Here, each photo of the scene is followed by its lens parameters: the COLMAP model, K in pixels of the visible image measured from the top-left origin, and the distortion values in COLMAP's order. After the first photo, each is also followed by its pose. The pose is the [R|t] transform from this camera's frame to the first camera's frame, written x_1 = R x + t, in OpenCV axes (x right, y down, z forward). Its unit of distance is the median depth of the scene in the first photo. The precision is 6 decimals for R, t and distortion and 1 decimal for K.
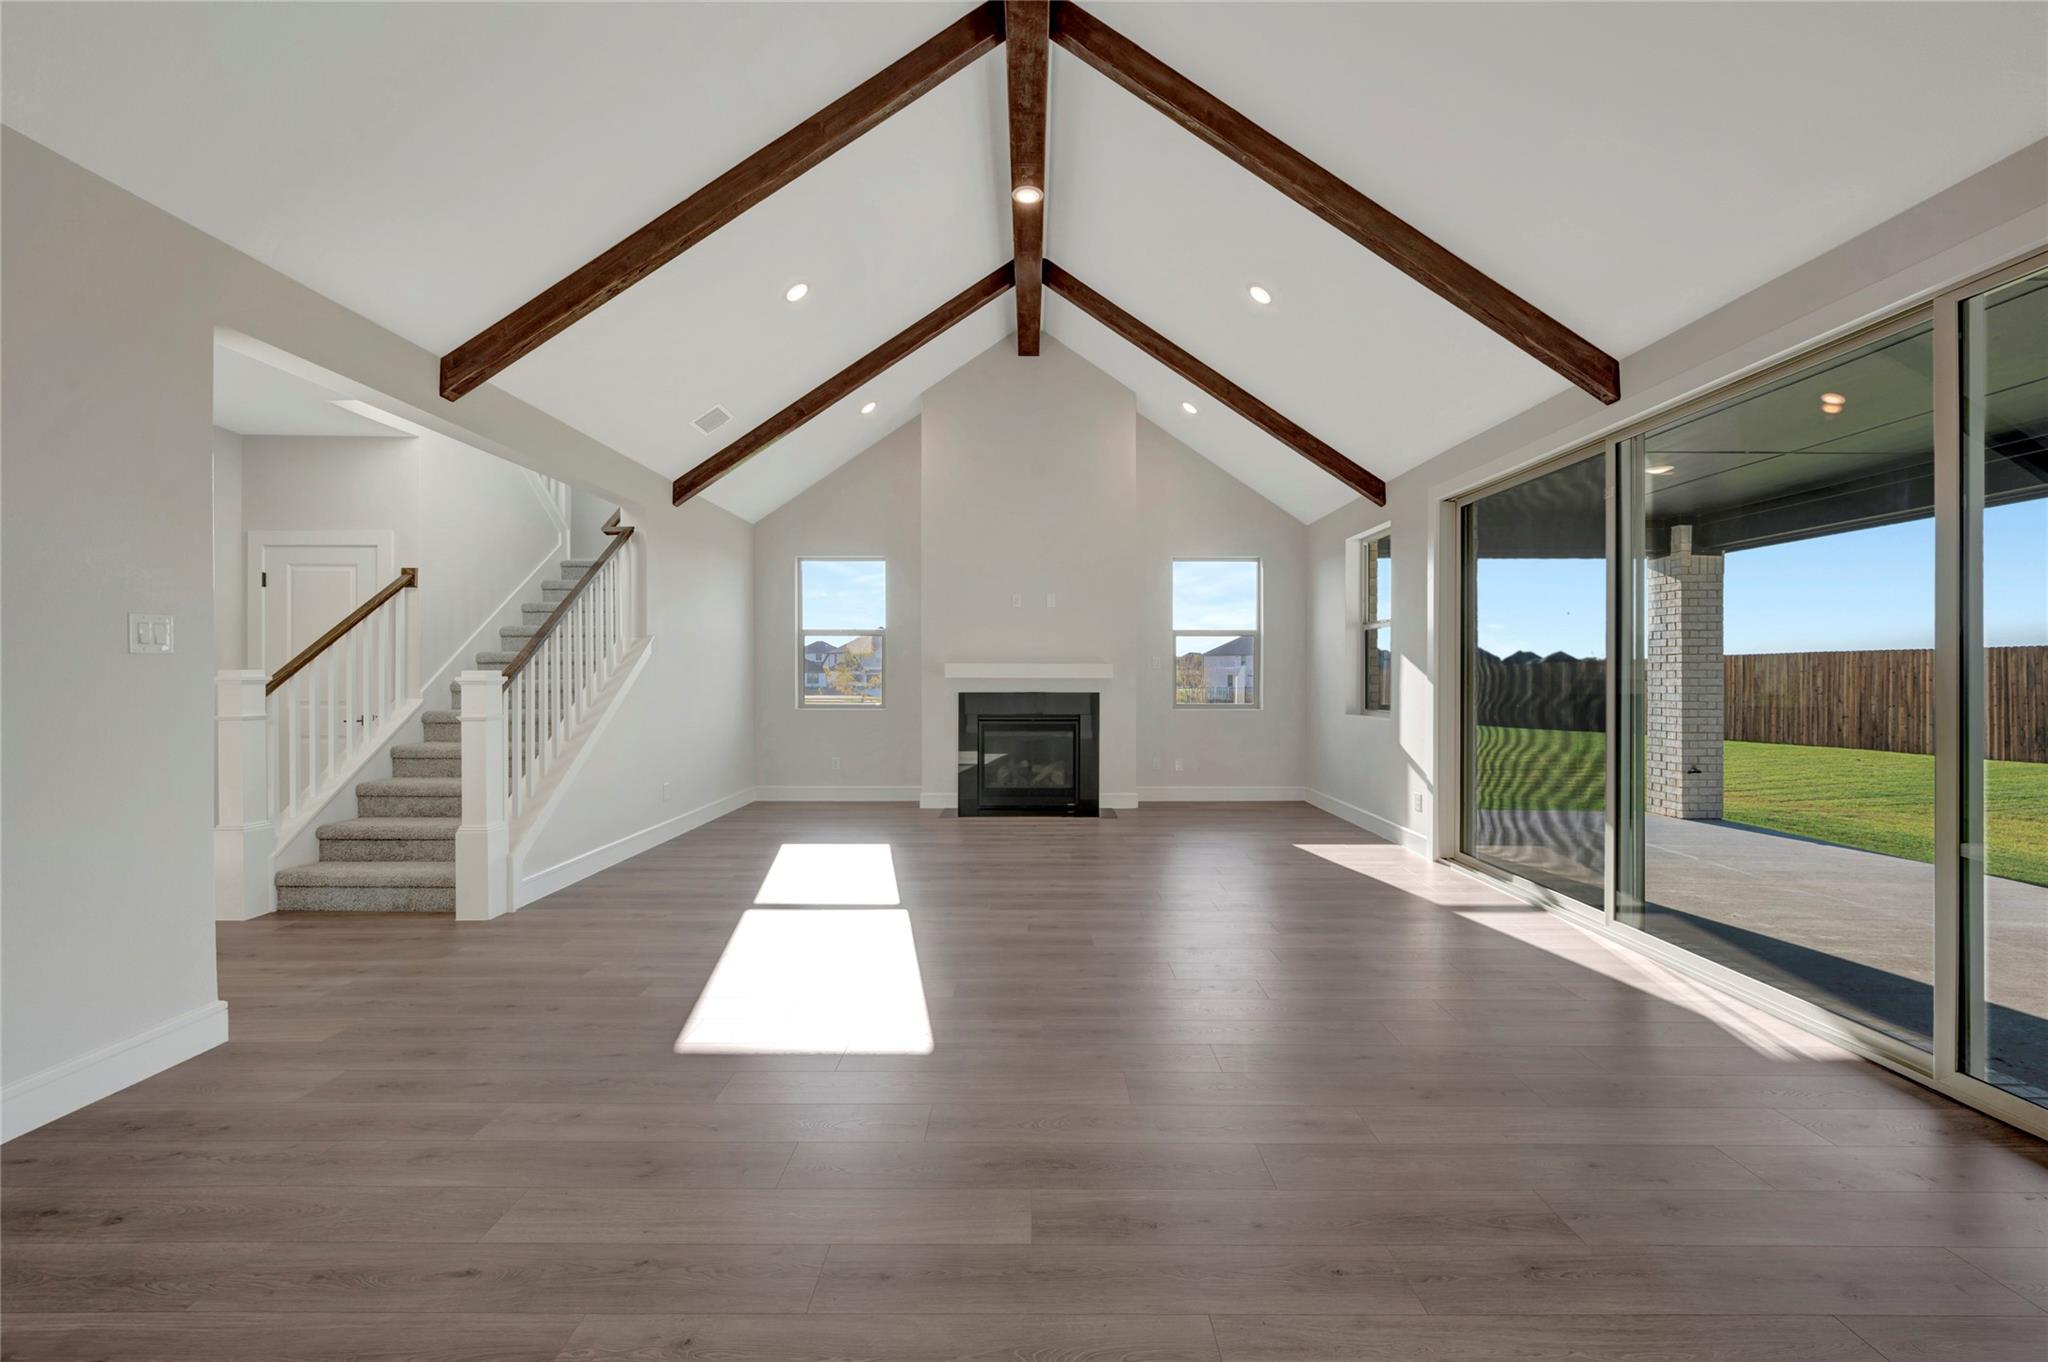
lens RADIAL K [[815.4, 0, 1032.1], [0, 815.4, 669.8], [0, 0, 1]] dist [0.000467, 0.000902]
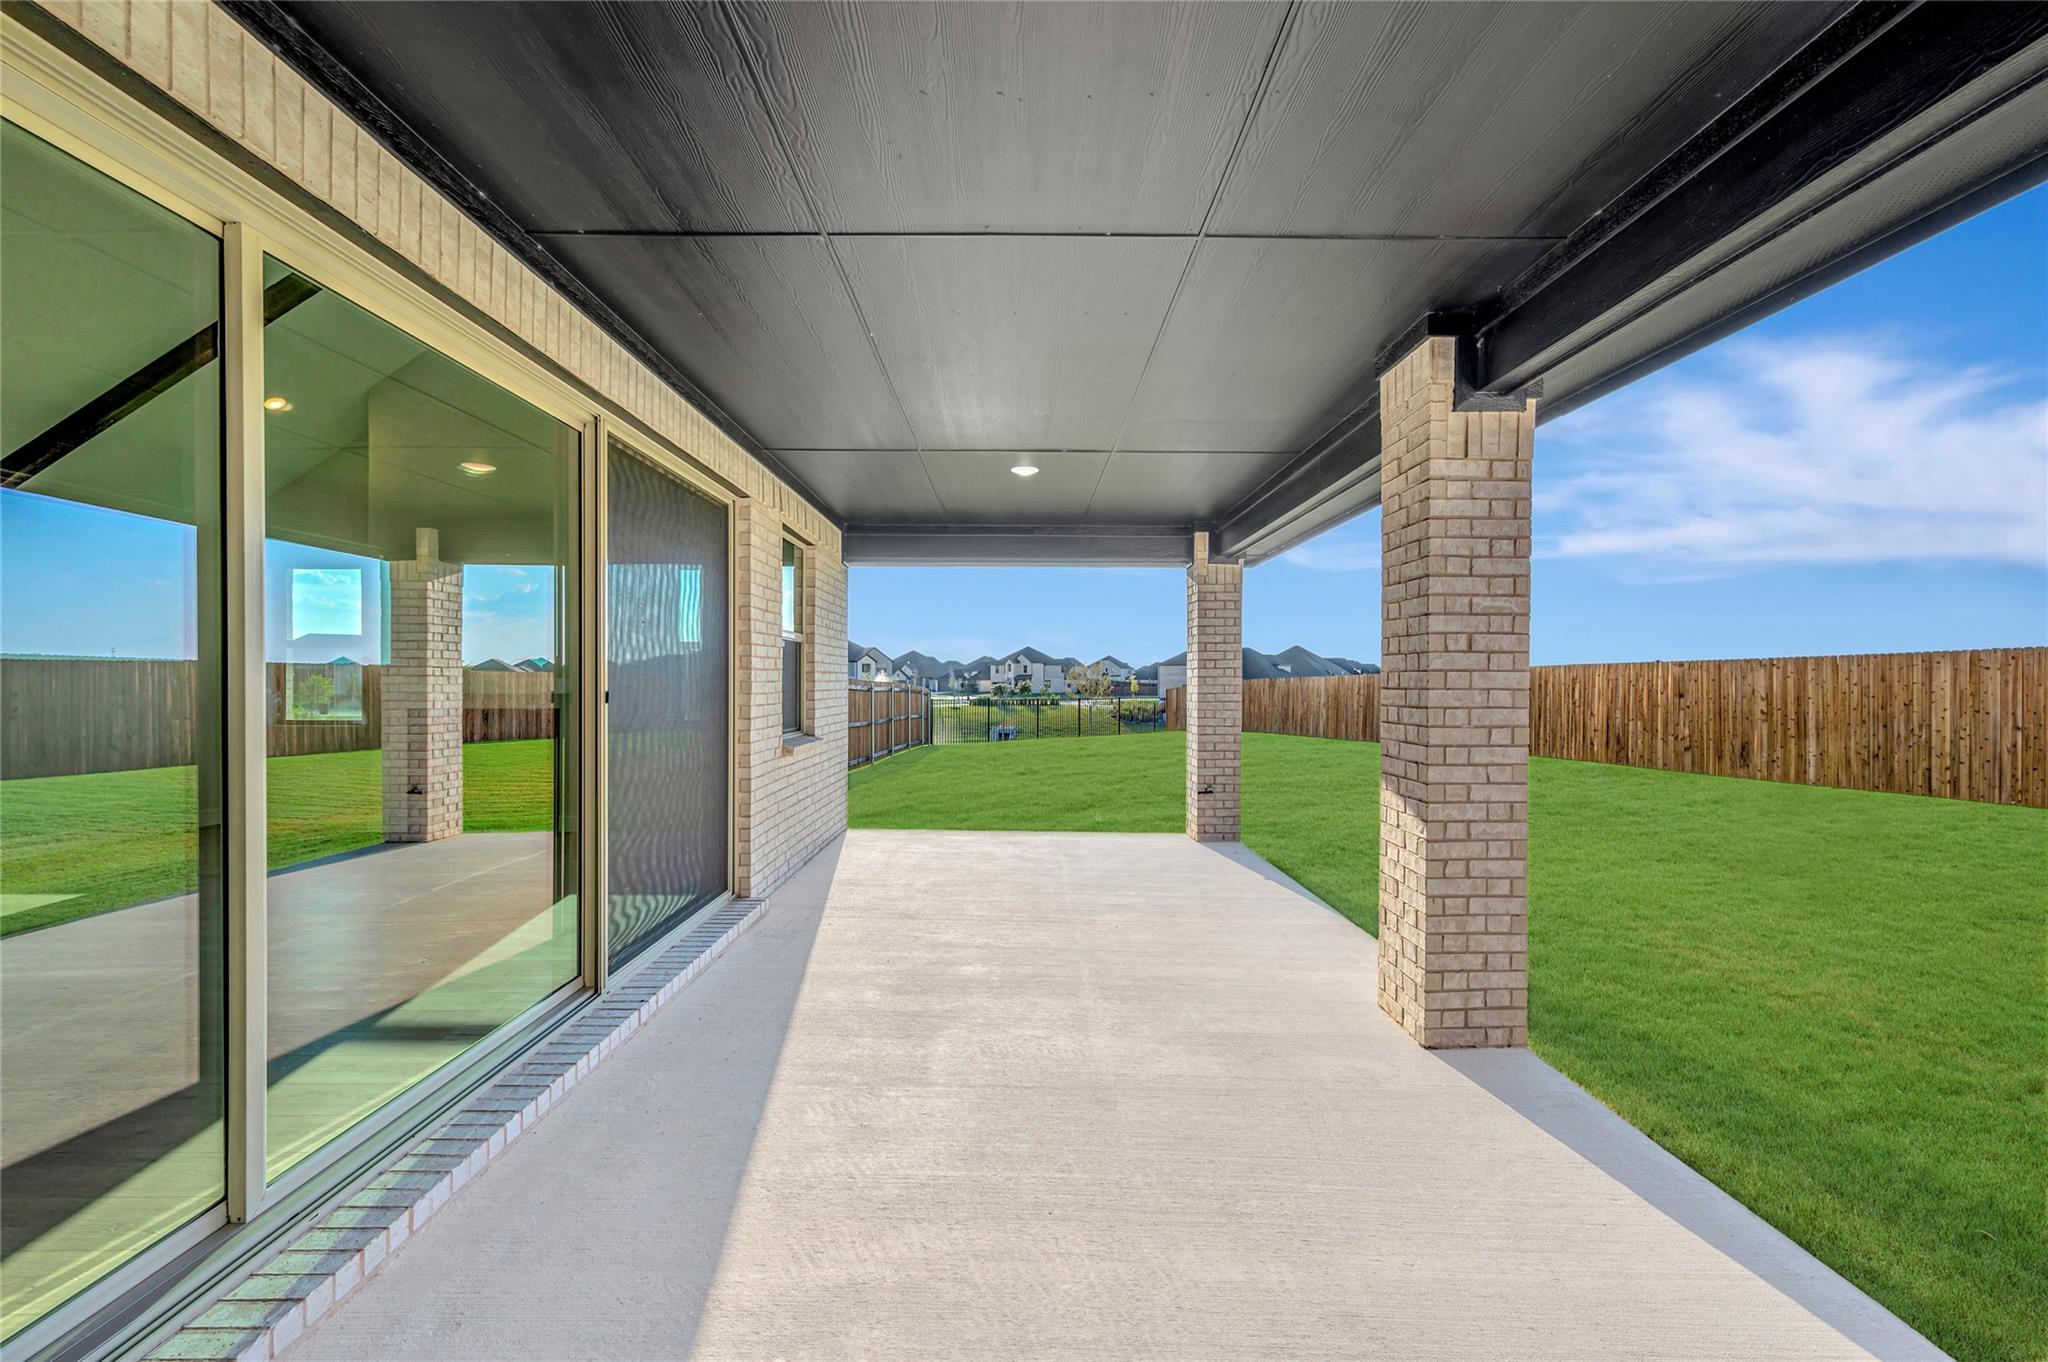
lens RADIAL K [[815.4, 0, 1027.3], [0, 815.4, 690.5], [0, 0, 1]] dist [0.000467, 0.000902]
pose [[0.999904, 0.001343, 0.013761, 0.806351], [-0.001533, 0.999904, 0.013804, -0.008339], [-0.013741, -0.013823, 0.999810, 0.077619]]
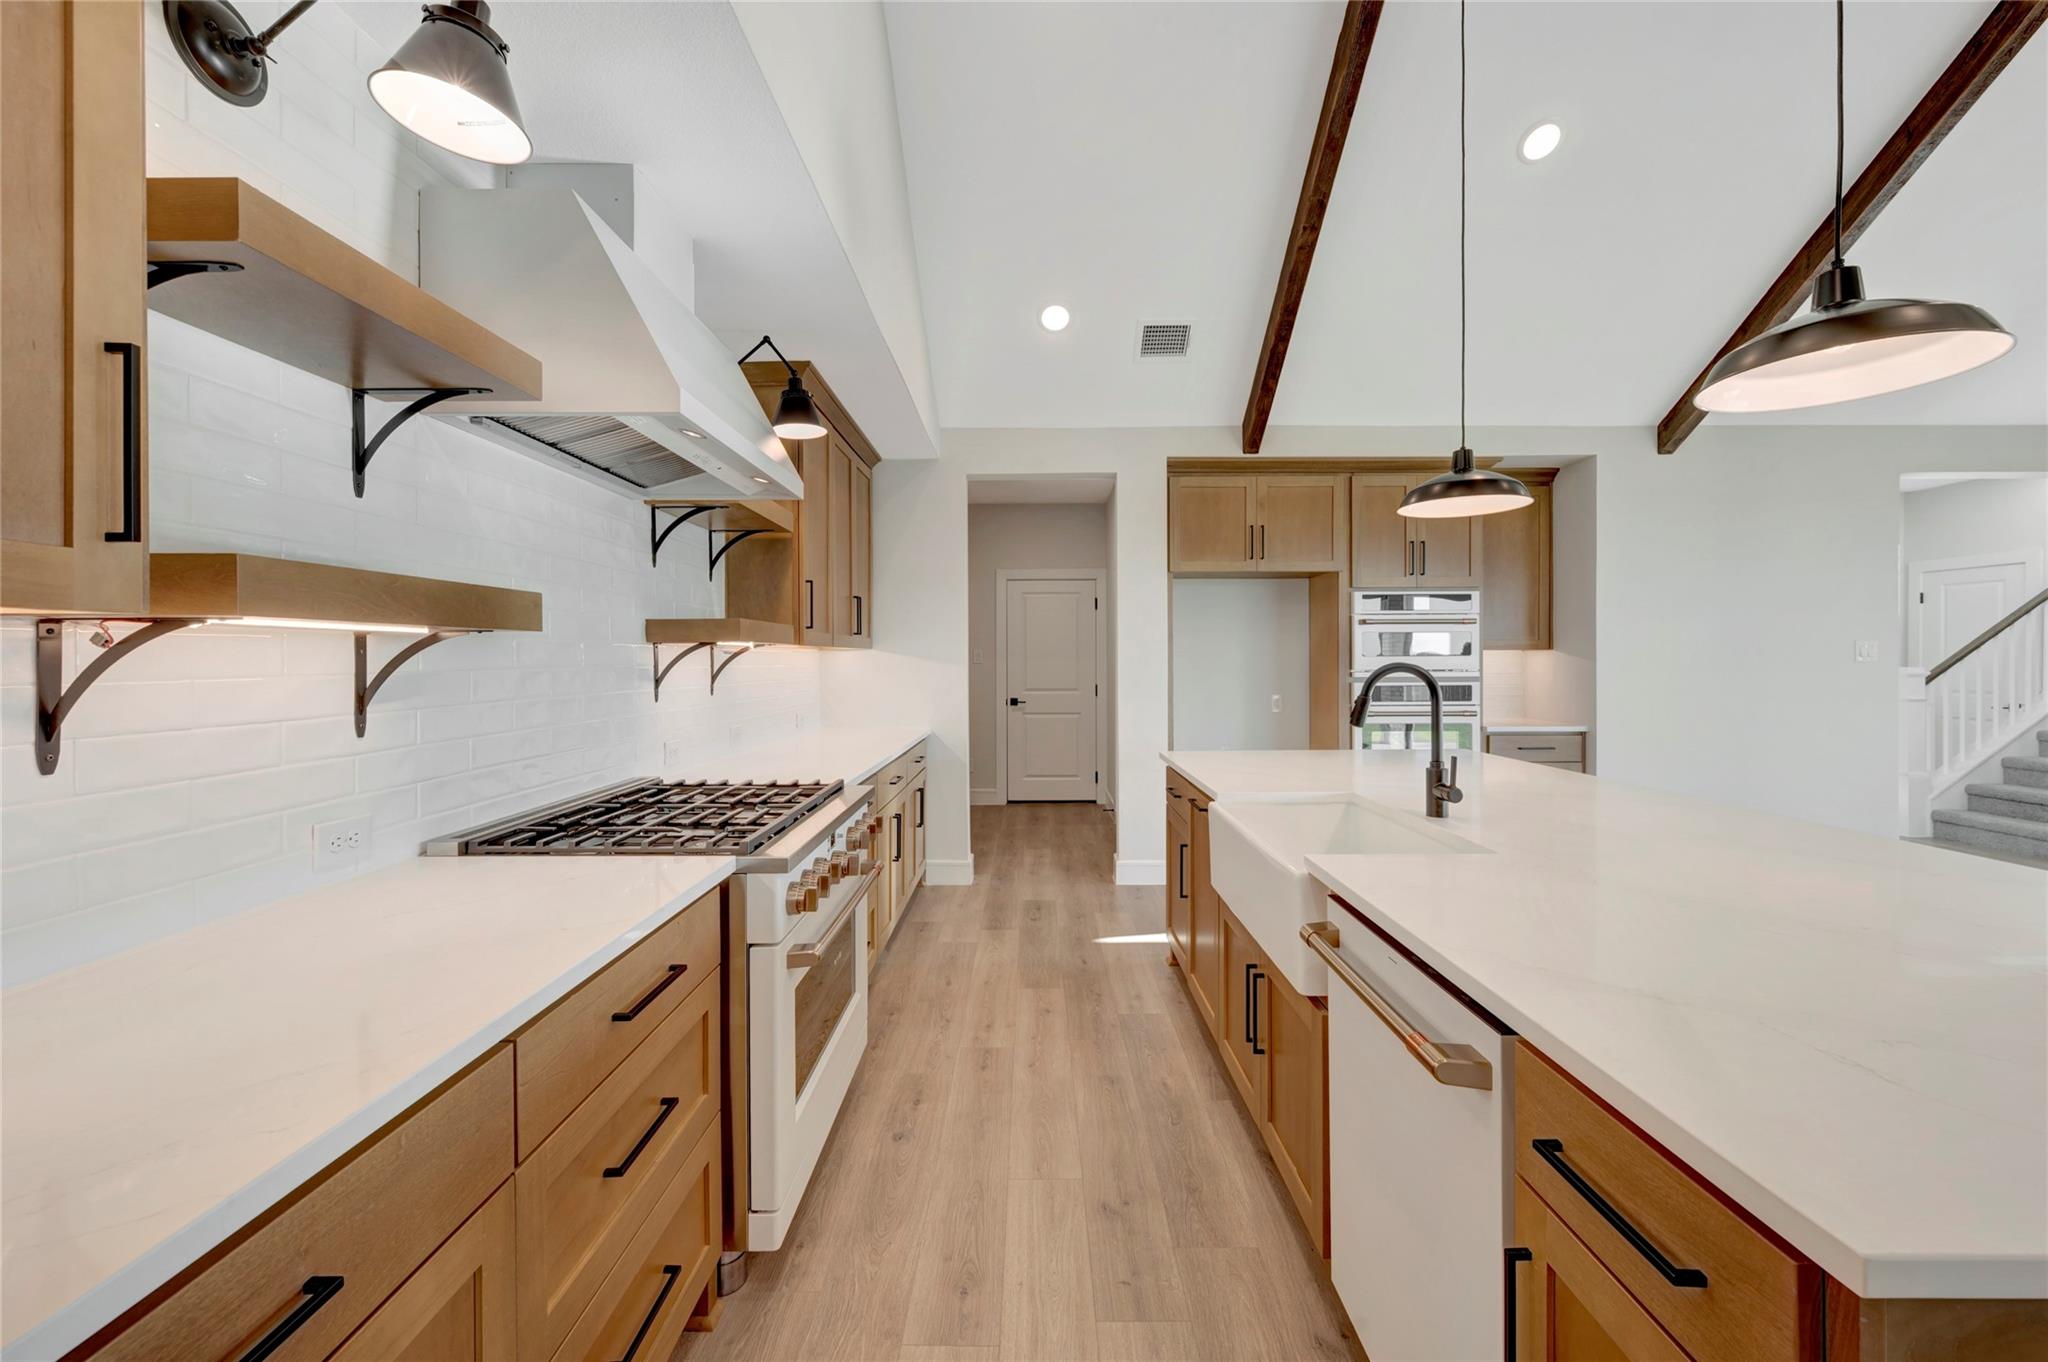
lens RADIAL K [[815.4, 0, 1024.9], [0, 815.4, 668.5], [0, 0, 1]] dist [0.000467, 0.000902]
pose [[-0.006057, 0.008742, -0.999943, 0.365895], [0.004790, 0.999951, 0.008713, -0.012760], [0.999970, -0.004737, -0.006099, -0.414235]]
